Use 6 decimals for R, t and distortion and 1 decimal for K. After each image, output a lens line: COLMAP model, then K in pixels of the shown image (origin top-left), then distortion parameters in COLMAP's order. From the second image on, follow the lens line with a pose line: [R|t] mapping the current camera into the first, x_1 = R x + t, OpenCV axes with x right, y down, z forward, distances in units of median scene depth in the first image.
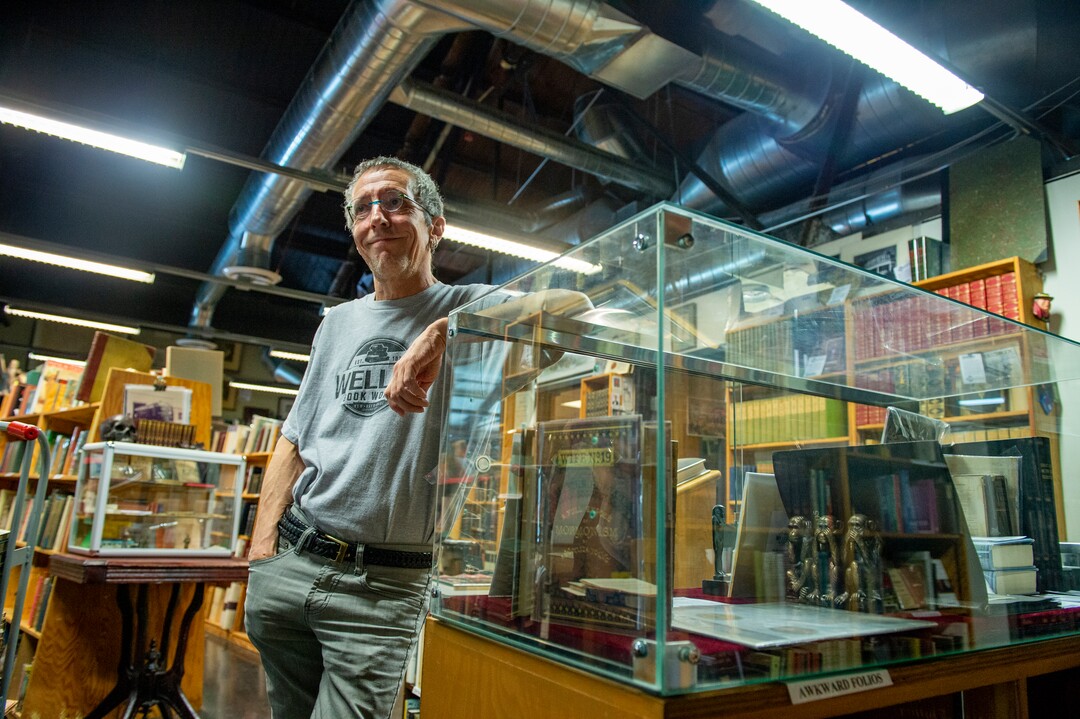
lens RADIAL K [[727.8, 0, 539.7], [0, 727.8, 360.2], [0, 0, 1]] dist [-0.030147, -0.000723]
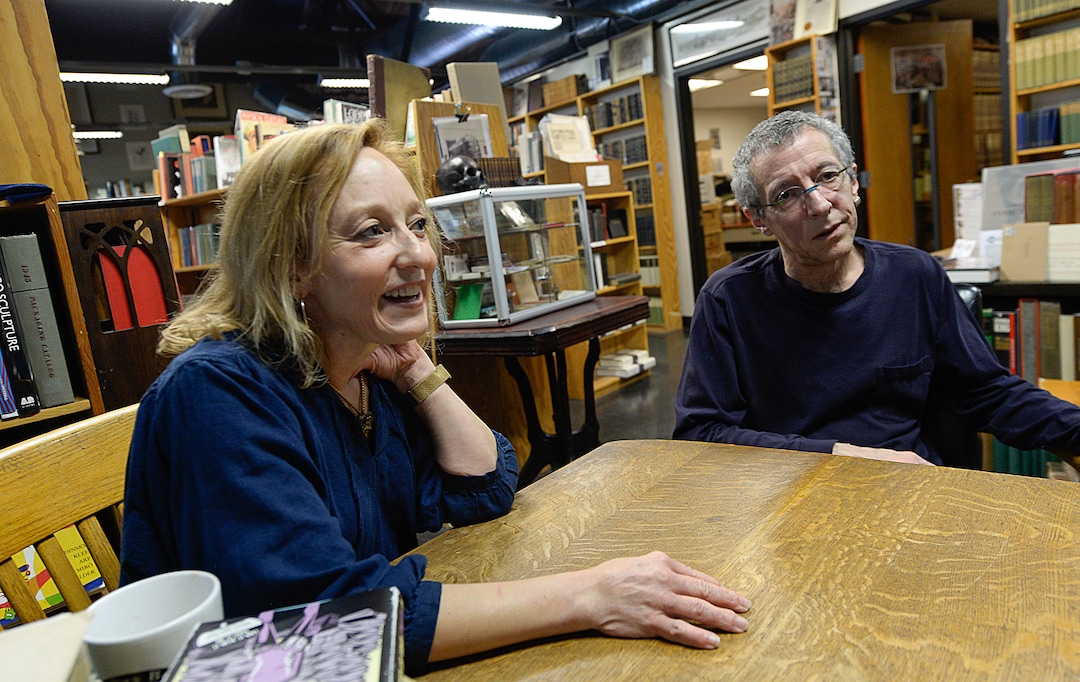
lens RADIAL K [[725.9, 0, 538.7], [0, 725.9, 338.4], [0, 0, 1]] dist [-0.002938, -0.000147]
pose [[0.978982, -0.185833, 0.084021, -0.477578], [0.143285, 0.919892, 0.365059, -0.015799], [-0.145130, -0.345348, 0.927185, 0.132980]]
